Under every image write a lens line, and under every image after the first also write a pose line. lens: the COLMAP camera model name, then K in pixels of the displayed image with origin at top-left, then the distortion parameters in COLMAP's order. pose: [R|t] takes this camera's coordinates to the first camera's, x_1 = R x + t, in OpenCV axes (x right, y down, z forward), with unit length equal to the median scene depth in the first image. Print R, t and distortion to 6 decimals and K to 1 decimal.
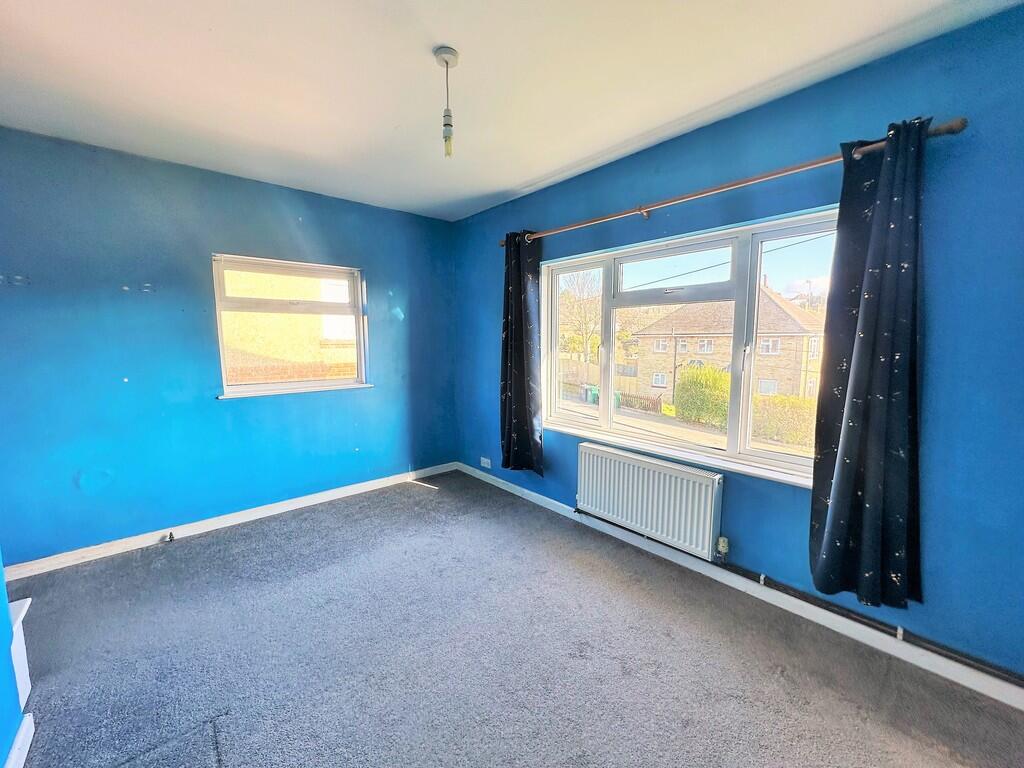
lens RADIAL K [[408.5, 0, 511.9], [0, 408.5, 388.0], [0, 0, 1]] dist [0.001244, 0.000280]
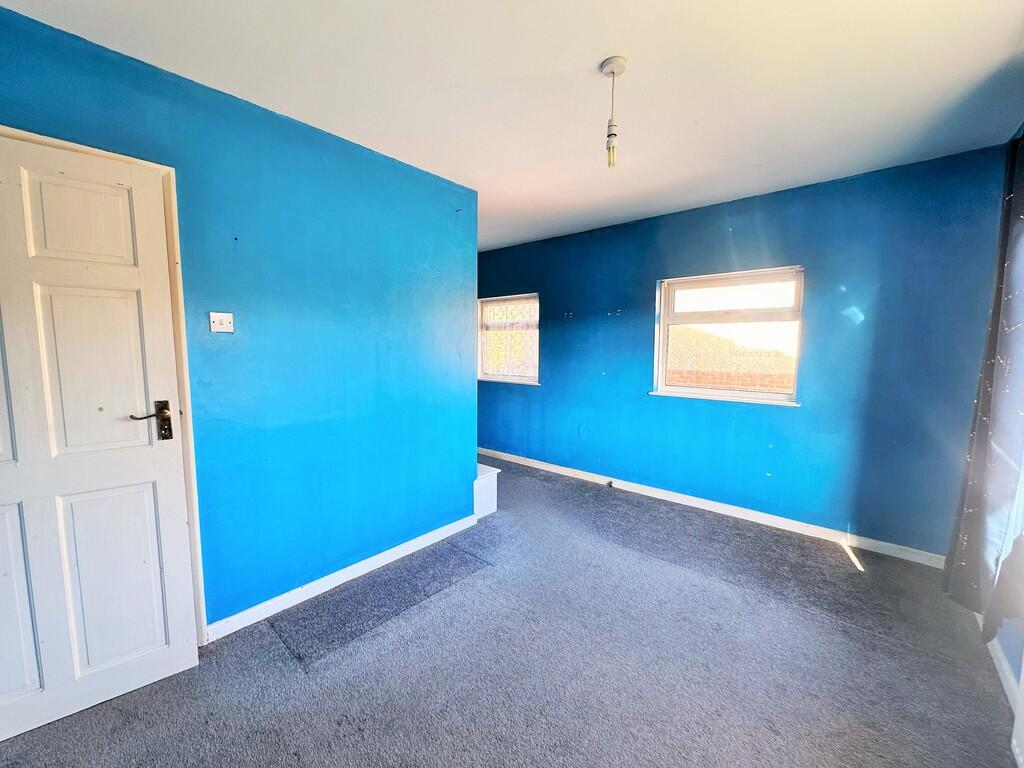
lens RADIAL K [[408.5, 0, 513.7], [0, 408.5, 384.7], [0, 0, 1]] dist [0.001244, 0.000280]
pose [[0.142538, 0.097769, -0.984949, 0.457102], [-0.123306, 0.989111, 0.080338, -0.050154], [0.982079, 0.109999, 0.153042, 0.369676]]
